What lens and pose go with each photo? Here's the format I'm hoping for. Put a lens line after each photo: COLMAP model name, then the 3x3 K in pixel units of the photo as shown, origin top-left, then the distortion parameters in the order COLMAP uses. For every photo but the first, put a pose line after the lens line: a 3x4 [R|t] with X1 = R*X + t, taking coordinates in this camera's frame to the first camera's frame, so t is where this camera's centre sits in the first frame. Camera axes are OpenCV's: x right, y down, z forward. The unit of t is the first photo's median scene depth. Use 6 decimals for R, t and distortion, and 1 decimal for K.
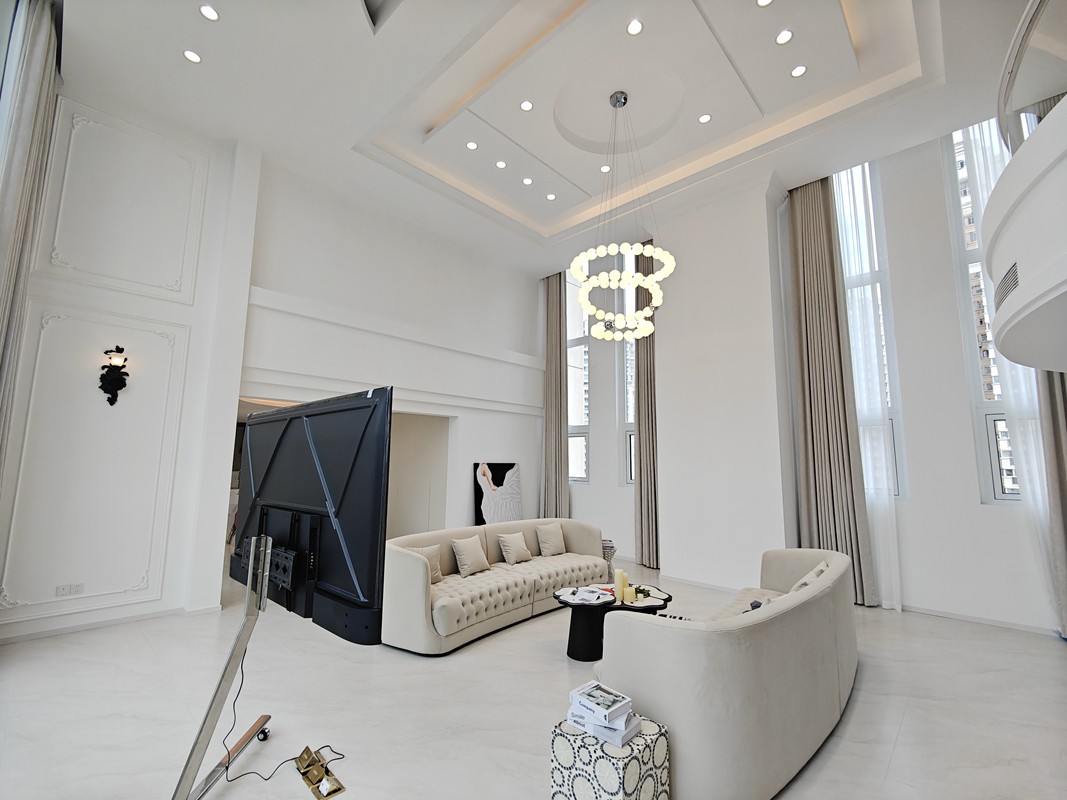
lens RADIAL K [[470.3, 0, 535.0], [0, 470.3, 405.1], [0, 0, 1]] dist [0.021276, -0.012181]
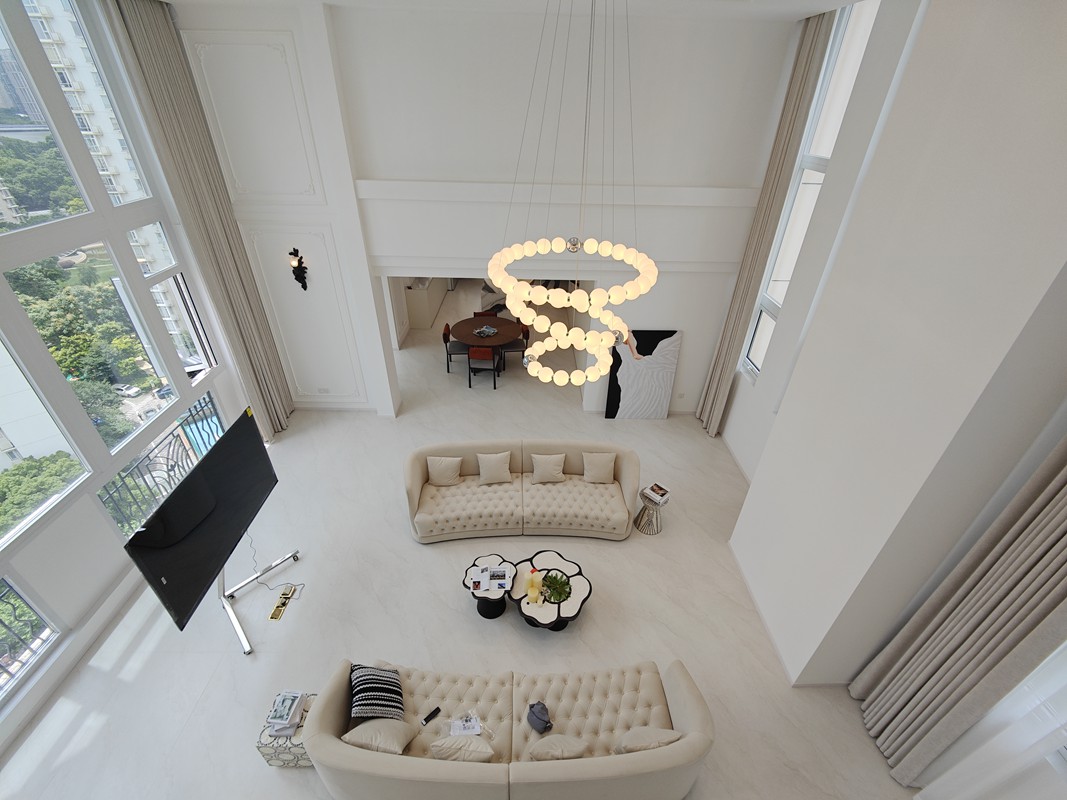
lens RADIAL K [[470.3, 0, 535.0], [0, 470.3, 405.1], [0, 0, 1]] dist [0.021276, -0.012181]
pose [[0.689700, 0.401309, -0.602715, 0.377530], [0.078572, 0.785977, 0.613243, -0.338573], [0.719820, -0.470310, 0.510556, 0.357206]]
